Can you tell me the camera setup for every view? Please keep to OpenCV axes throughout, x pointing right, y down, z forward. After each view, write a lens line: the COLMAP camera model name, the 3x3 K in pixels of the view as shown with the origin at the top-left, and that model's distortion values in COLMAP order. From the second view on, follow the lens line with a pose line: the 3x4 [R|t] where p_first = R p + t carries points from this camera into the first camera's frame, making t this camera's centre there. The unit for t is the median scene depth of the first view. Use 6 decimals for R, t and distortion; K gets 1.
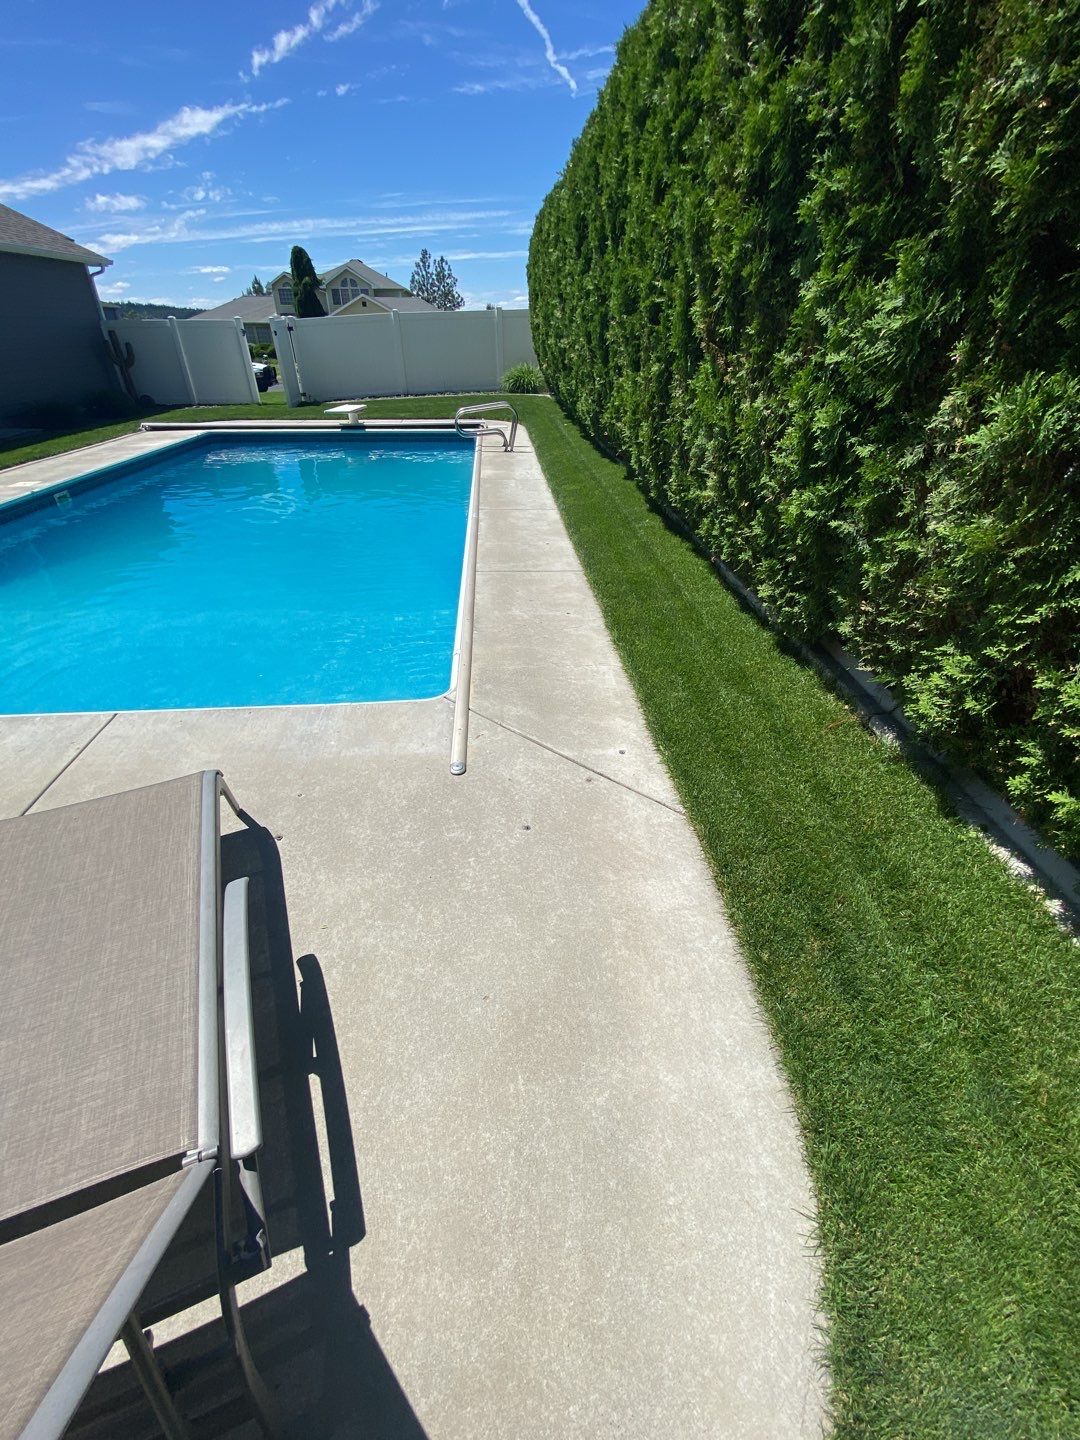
lens RADIAL K [[578.0, 0, 550.8], [0, 578.0, 720.5], [0, 0, 1]] dist [0.010642, -0.011562]
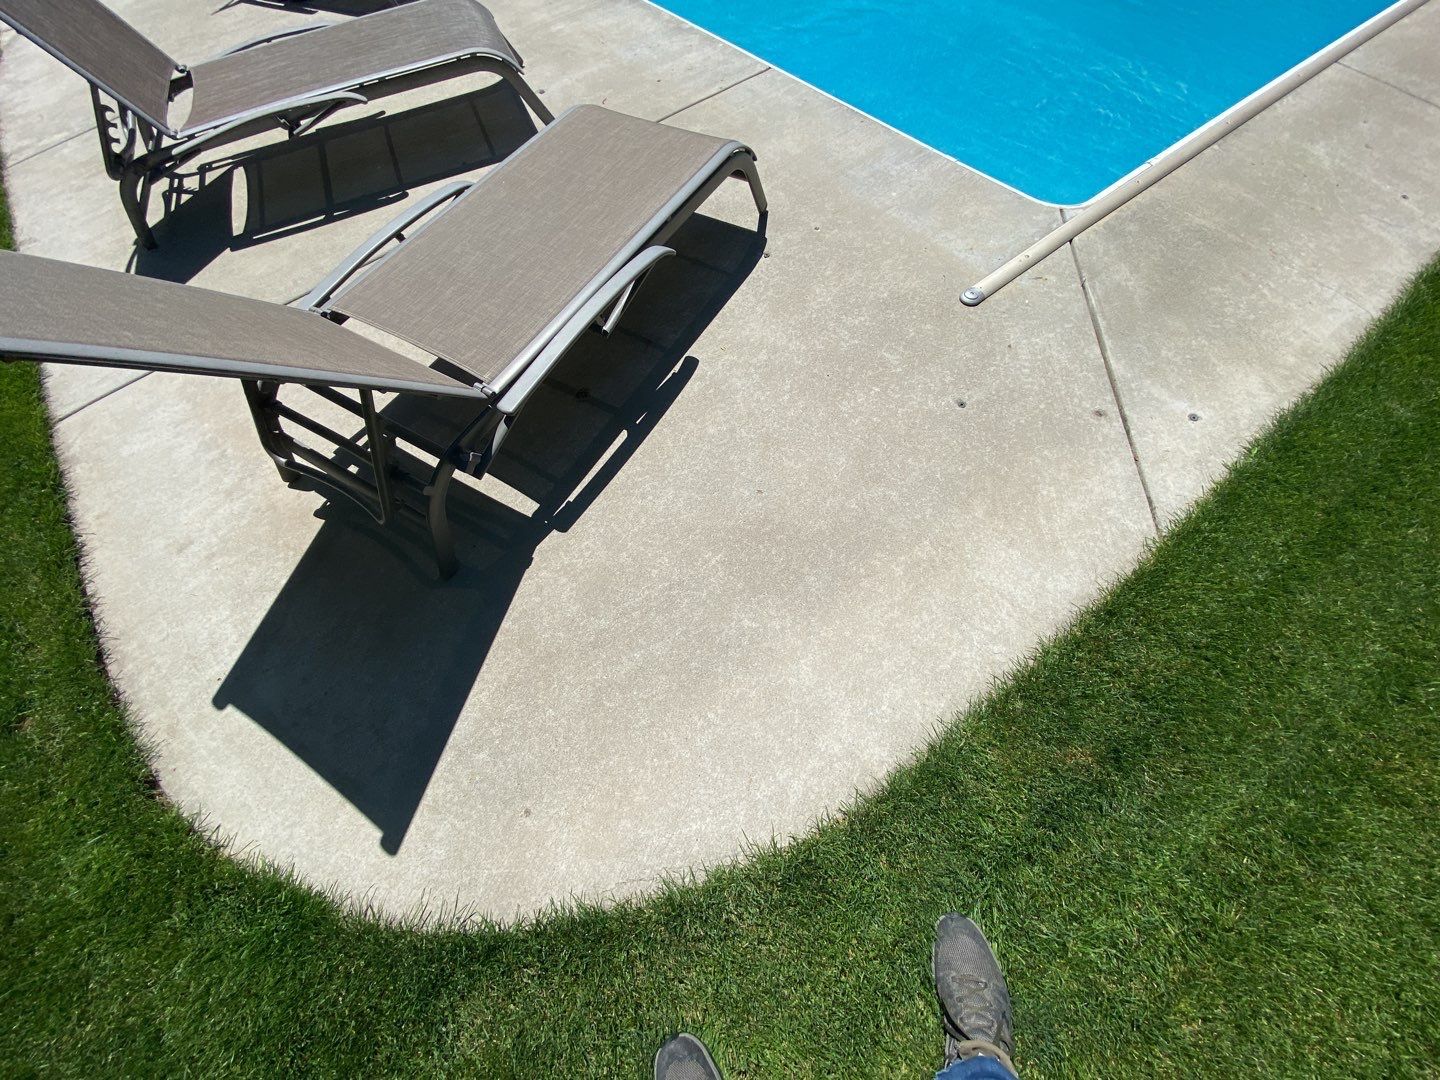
lens RADIAL K [[578.0, 0, 717.0], [0, 578.0, 554.1], [0, 0, 1]] dist [0.010642, -0.011562]
pose [[0.550013, 0.719009, -0.424867, 0.130528], [-0.408564, 0.675346, 0.613990, -0.012441], [0.728396, -0.164117, 0.665210, 0.096900]]
